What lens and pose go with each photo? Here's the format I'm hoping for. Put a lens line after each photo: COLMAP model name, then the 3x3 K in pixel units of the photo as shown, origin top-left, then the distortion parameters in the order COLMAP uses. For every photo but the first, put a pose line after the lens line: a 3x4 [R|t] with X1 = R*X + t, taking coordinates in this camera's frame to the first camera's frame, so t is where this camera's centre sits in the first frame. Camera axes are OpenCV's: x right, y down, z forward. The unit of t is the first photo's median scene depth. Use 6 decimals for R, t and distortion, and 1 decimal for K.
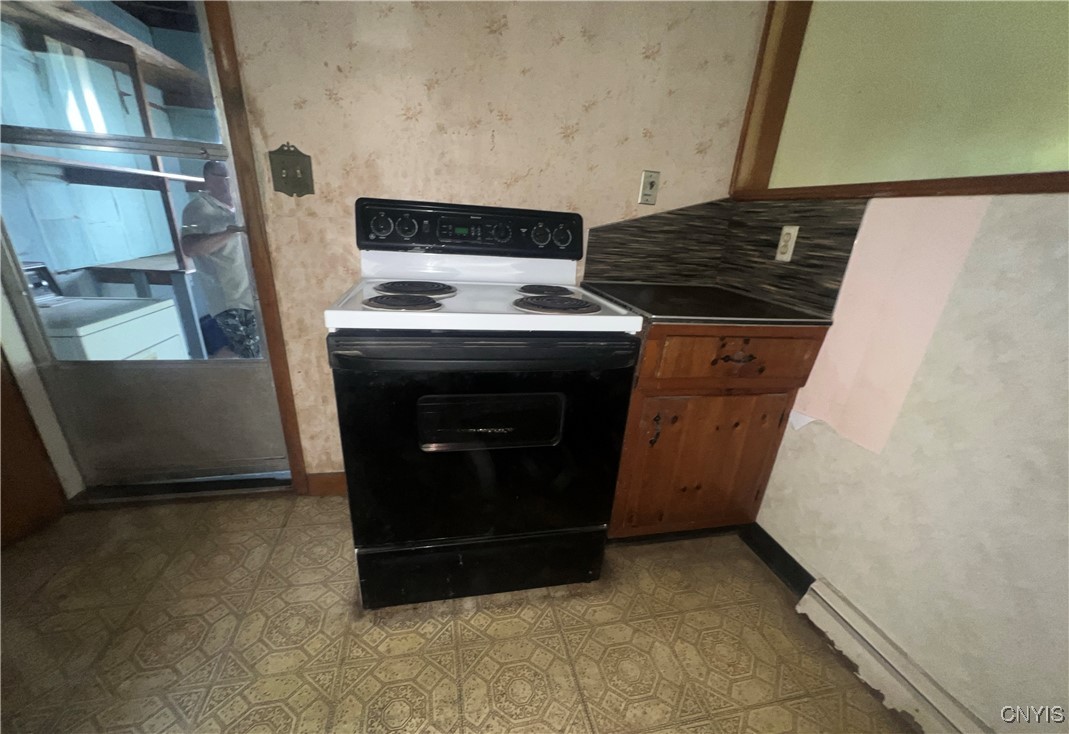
lens RADIAL K [[436.4, 0, 537.5], [0, 436.4, 398.1], [0, 0, 1]] dist [0.002692, 0.000268]
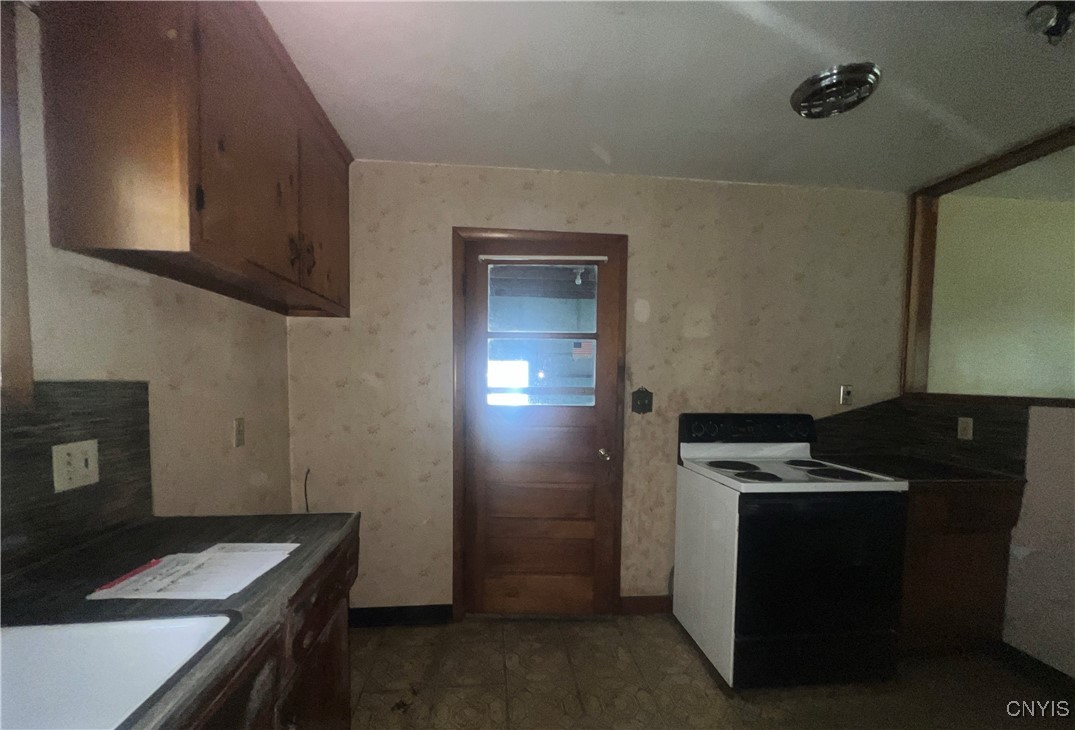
lens RADIAL K [[438.9, 0, 523.0], [0, 438.9, 401.5], [0, 0, 1]] dist [0.002692, 0.000268]
pose [[0.991421, -0.044422, -0.122926, -0.771802], [0.000757, 0.942411, -0.334457, 0.067727], [0.130704, 0.331494, 0.934360, -0.666935]]
